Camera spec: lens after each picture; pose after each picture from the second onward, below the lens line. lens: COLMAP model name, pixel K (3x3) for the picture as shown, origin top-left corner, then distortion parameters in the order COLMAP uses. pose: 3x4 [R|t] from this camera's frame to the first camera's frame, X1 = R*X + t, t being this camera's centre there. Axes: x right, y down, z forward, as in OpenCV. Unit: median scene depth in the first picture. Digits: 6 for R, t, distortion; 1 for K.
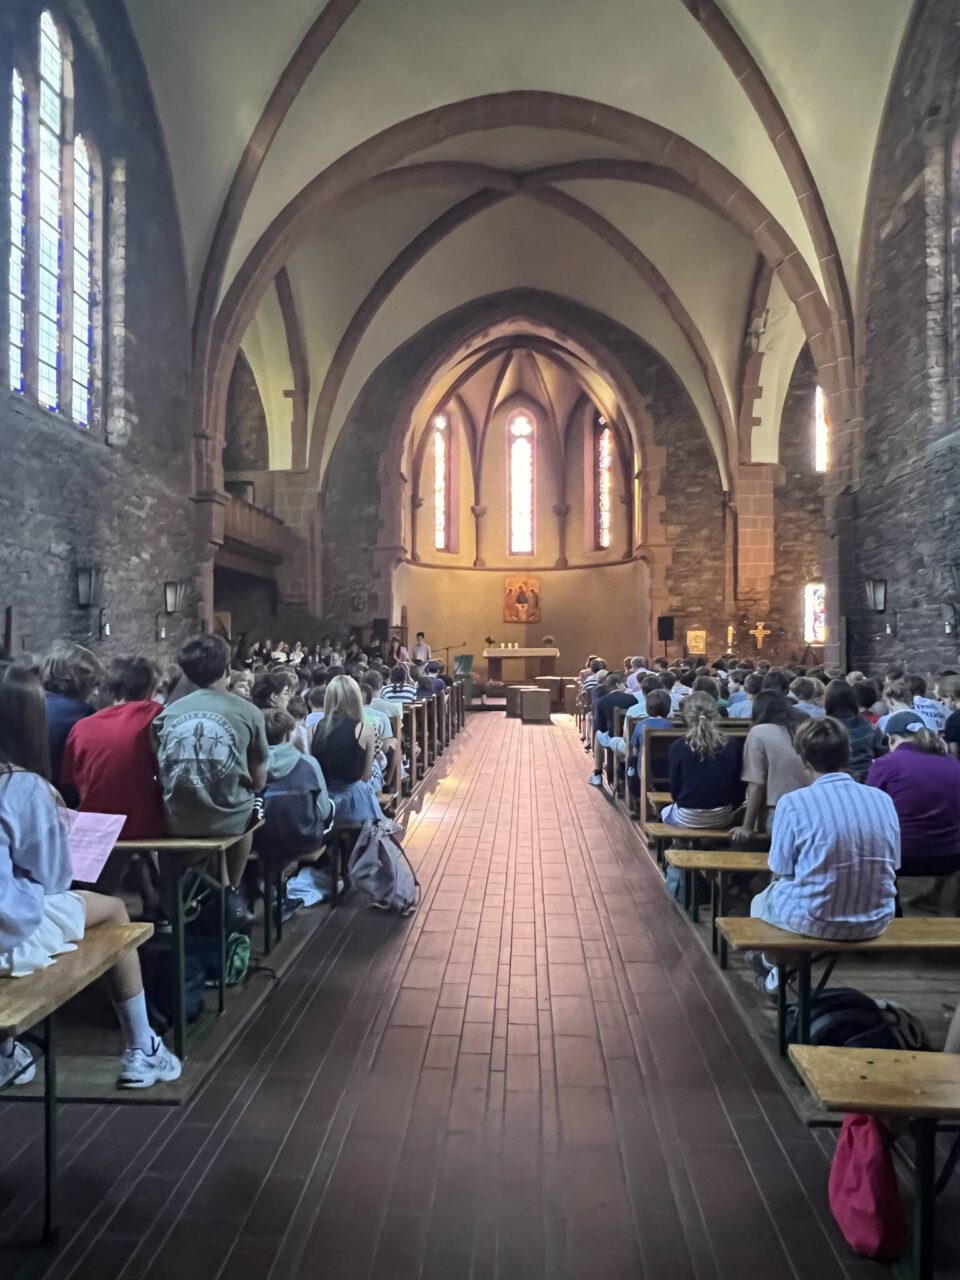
lens RADIAL K [[820.5, 0, 480.0], [0, 820.5, 640.0], [0, 0, 1]] dist [-0.003492, 0.001081]
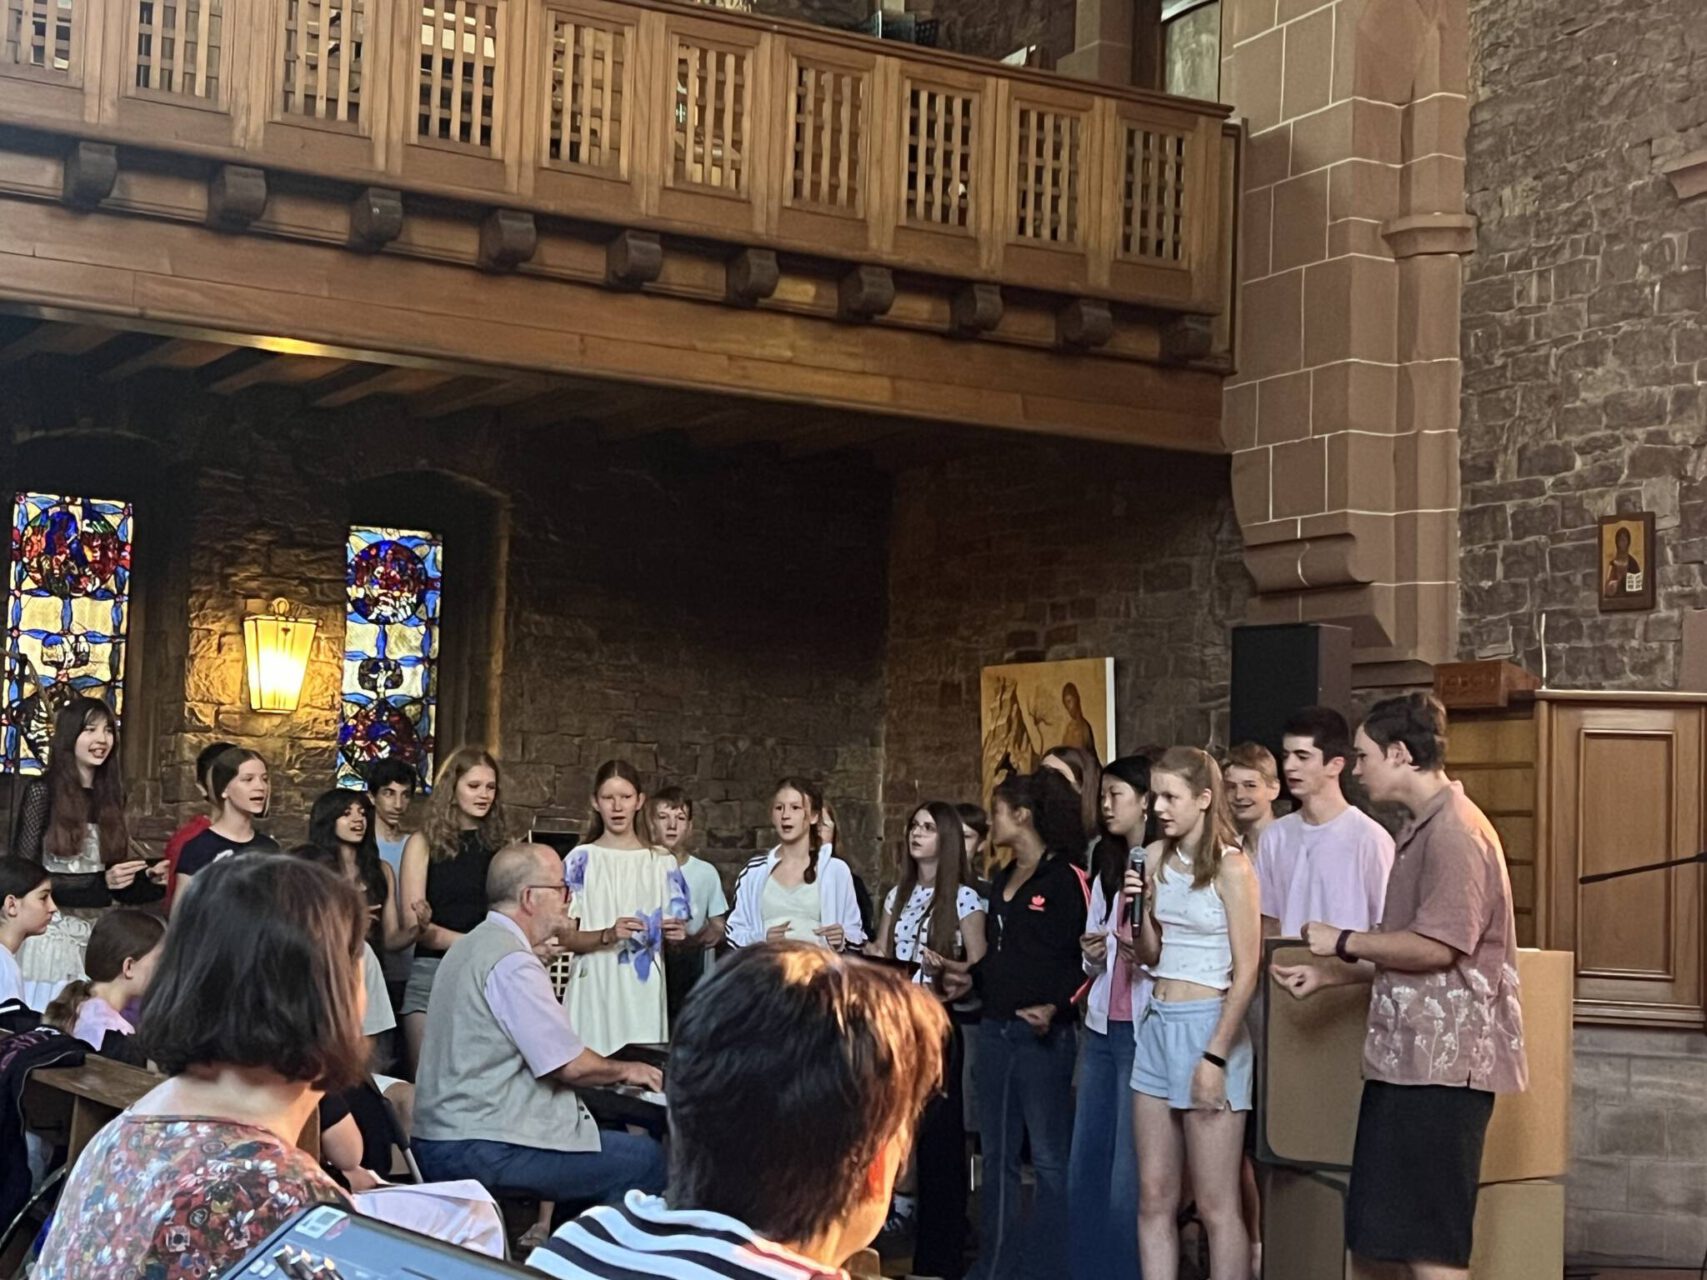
lens RADIAL K [[2848.9, 0, 853.5], [0, 2848.9, 640.0], [0, 0, 1]] dist [0.228353, -0.804780]
pose [[0.523803, -0.048960, -0.850431, 0.237700], [-0.028366, 0.996791, -0.074858, 0.013487], [0.851367, 0.063334, 0.520733, 0.673370]]
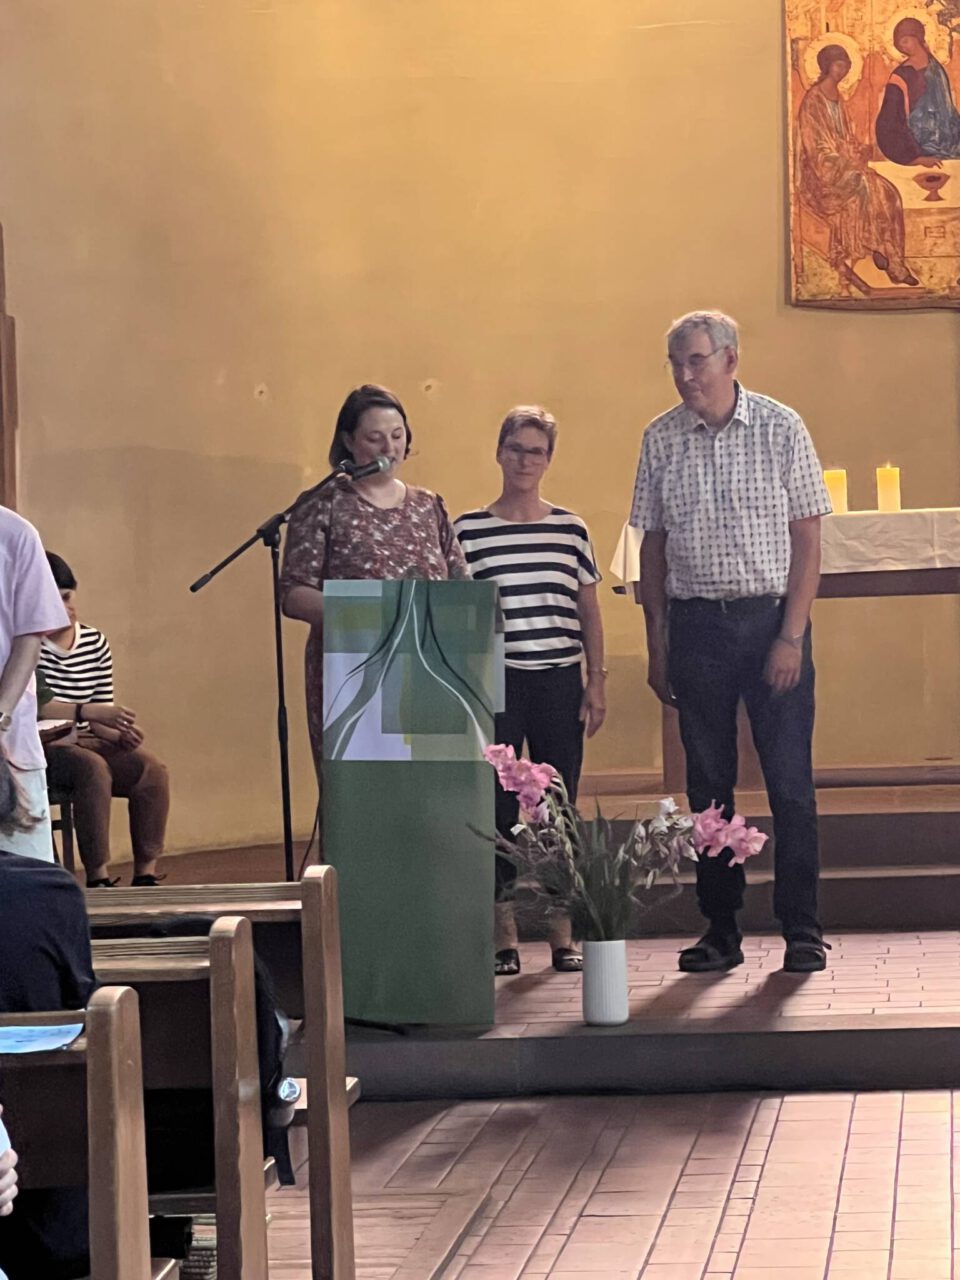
lens RADIAL K [[4654.9, 0, 480.0], [0, 4654.9, 640.0], [0, 0, 1]] dist [-0.336666, 8.674130]
pose [[0.998560, -0.030602, -0.044073, 0.016026], [0.032207, 0.998826, 0.036195, 0.003660], [0.042913, -0.037562, 0.998372, 0.373914]]
